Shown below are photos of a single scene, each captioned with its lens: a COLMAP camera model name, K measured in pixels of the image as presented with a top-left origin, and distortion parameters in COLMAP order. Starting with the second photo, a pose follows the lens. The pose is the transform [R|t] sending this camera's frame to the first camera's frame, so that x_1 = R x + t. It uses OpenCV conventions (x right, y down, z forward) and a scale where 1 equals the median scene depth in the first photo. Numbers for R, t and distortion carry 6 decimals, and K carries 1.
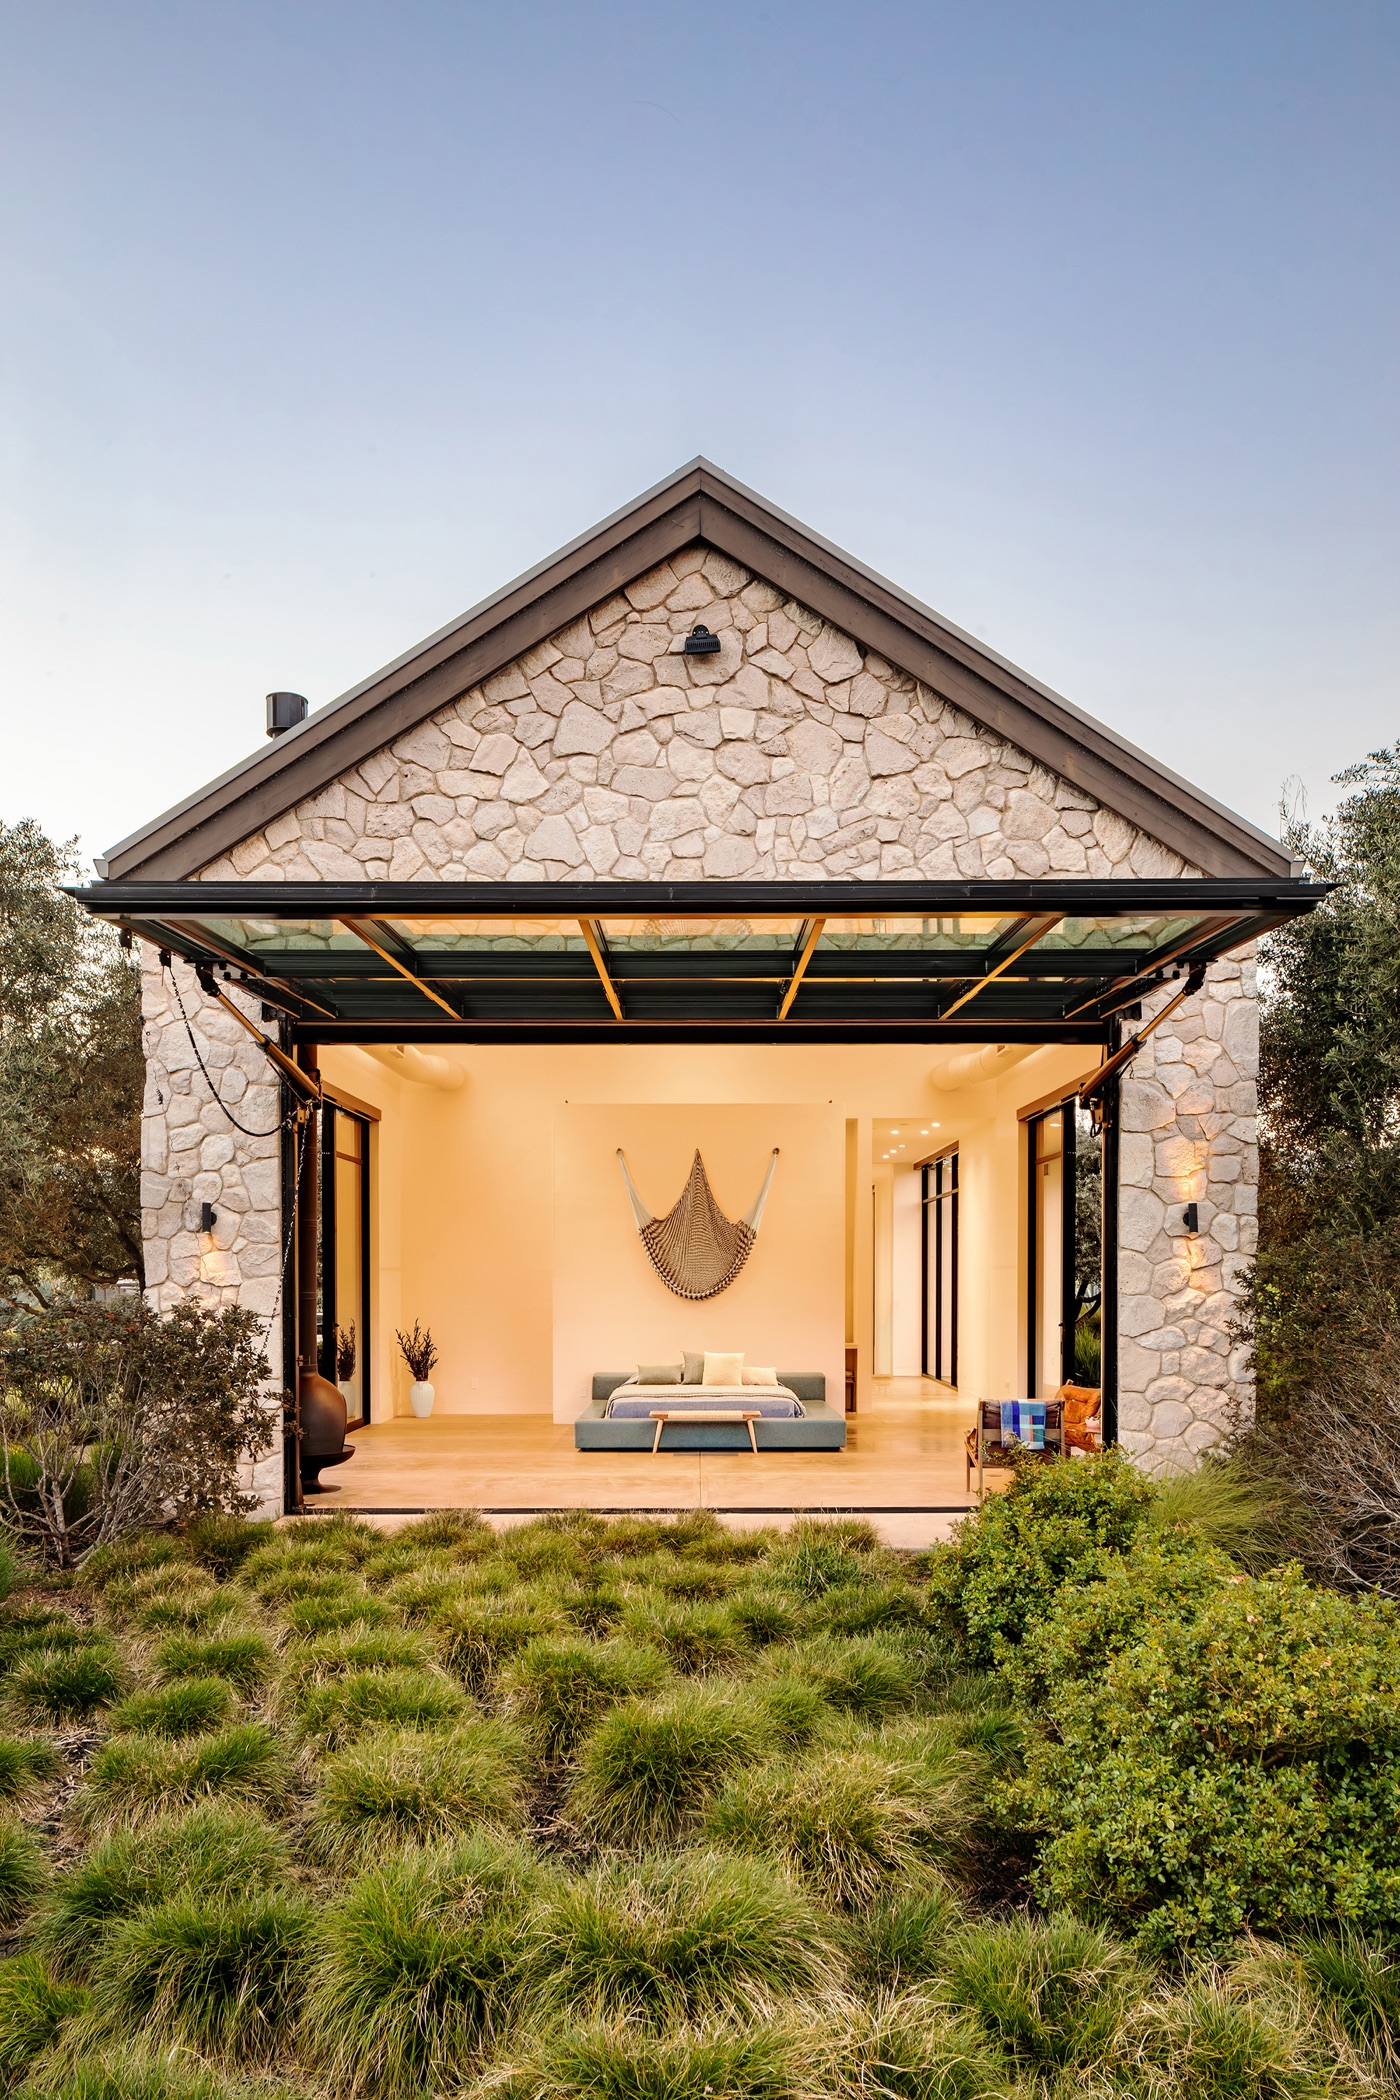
lens RADIAL K [[1443.3, 0, 700.0], [0, 1443.3, 1050.0], [0, 0, 1]] dist [-0.103967, -0.000324]
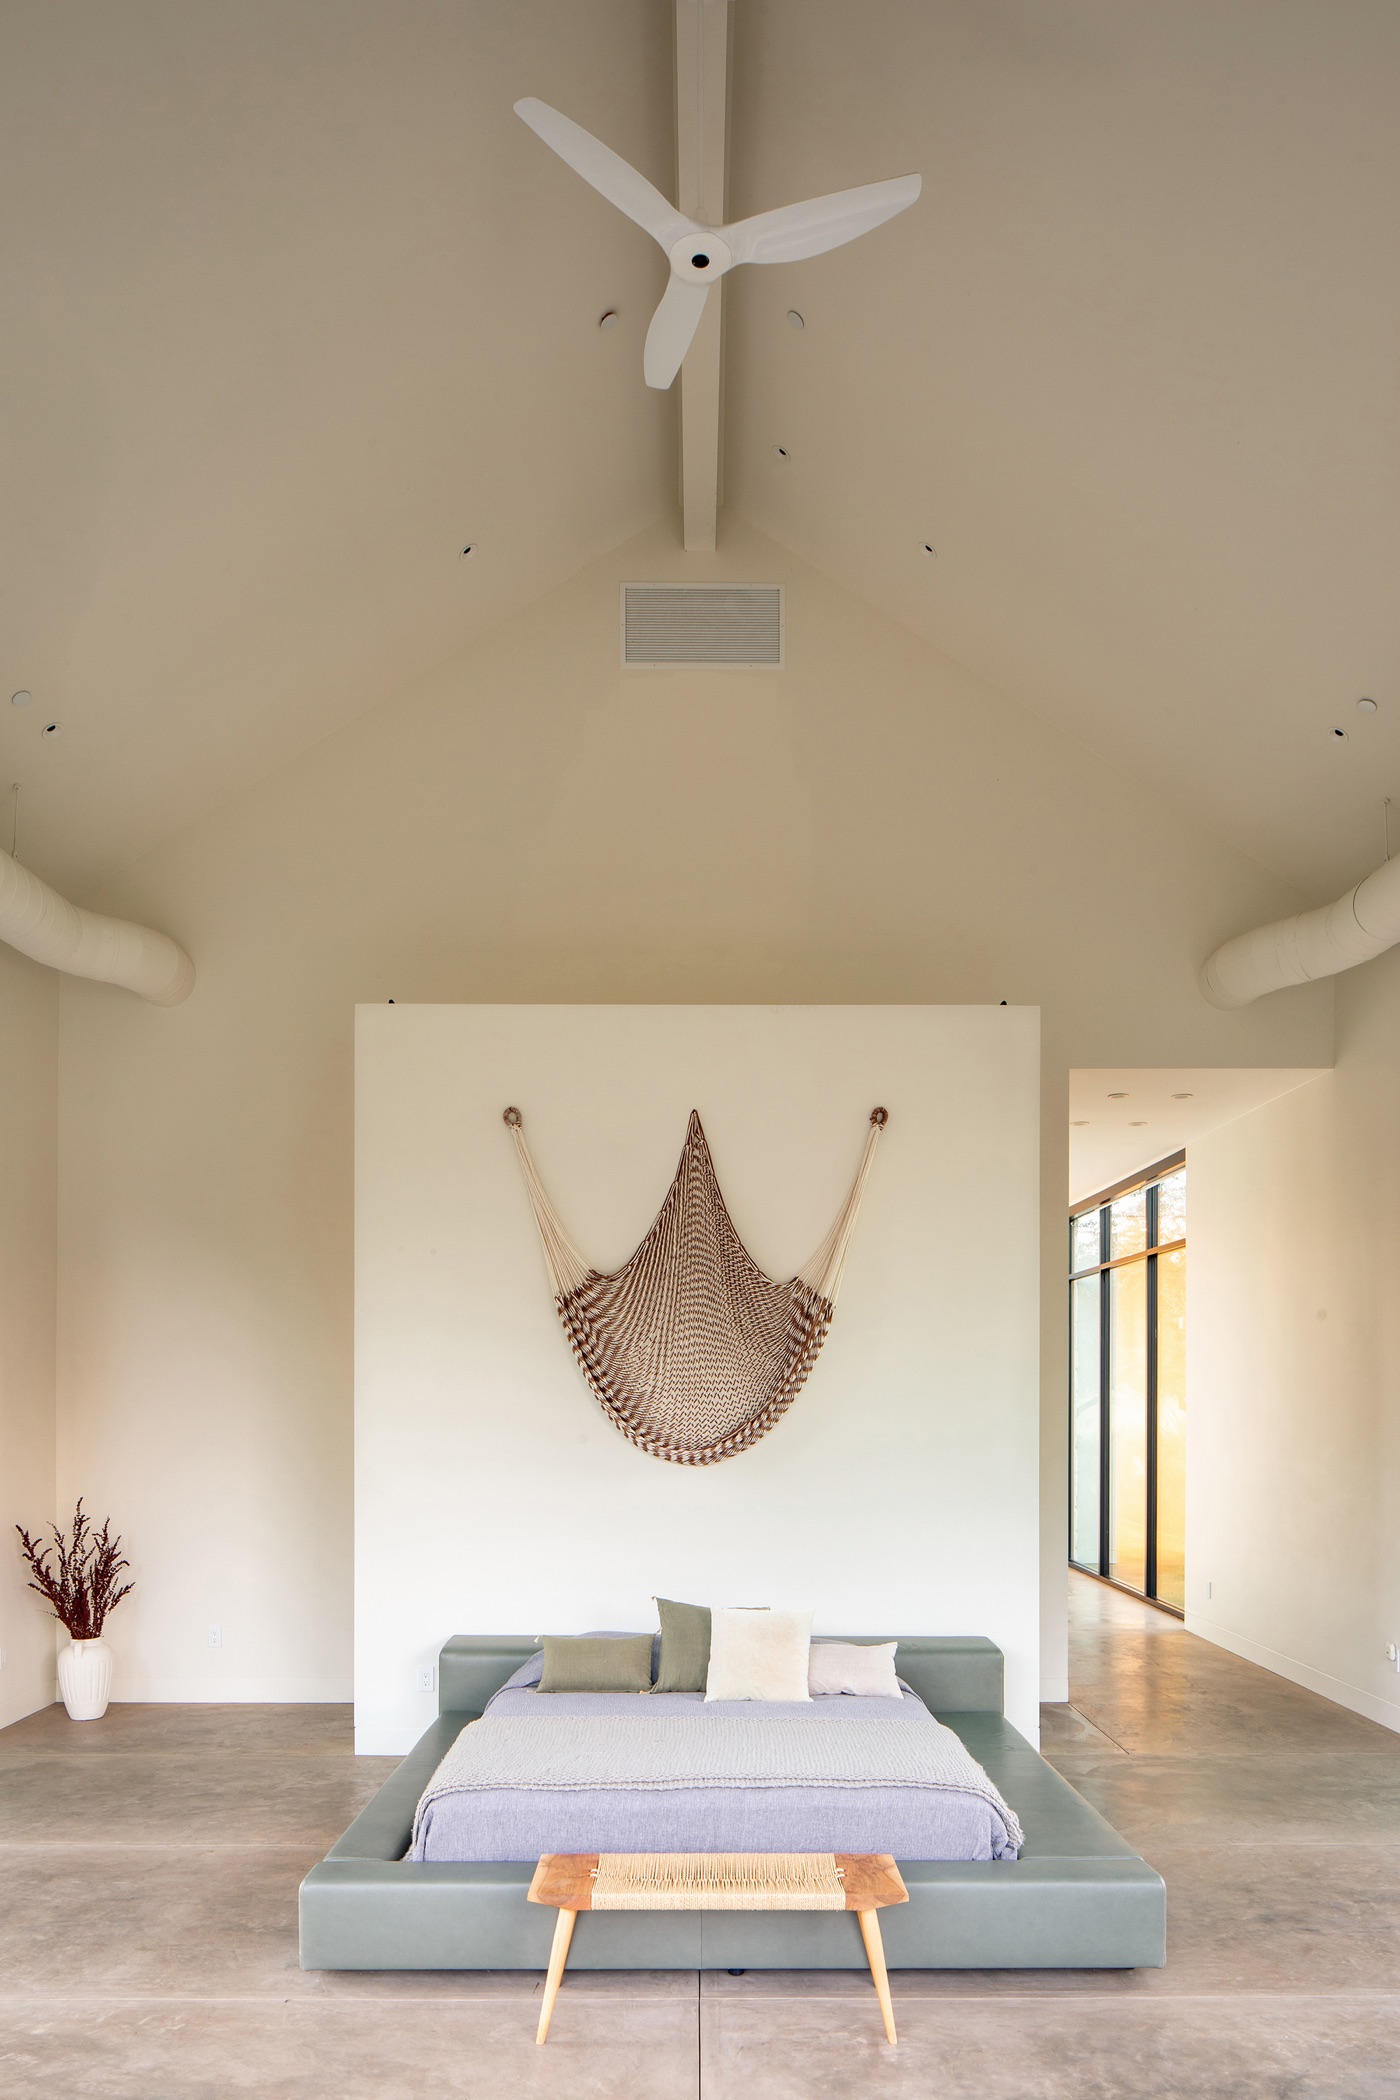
lens RADIAL K [[1443.3, 0, 700.0], [0, 1443.3, 1050.0], [0, 0, 1]] dist [-0.103967, -0.000324]
pose [[0.999993, -0.001790, -0.003424, 0.001276], [0.001486, 0.996241, -0.086610, 0.088007], [0.003566, 0.086604, 0.996236, 0.568731]]
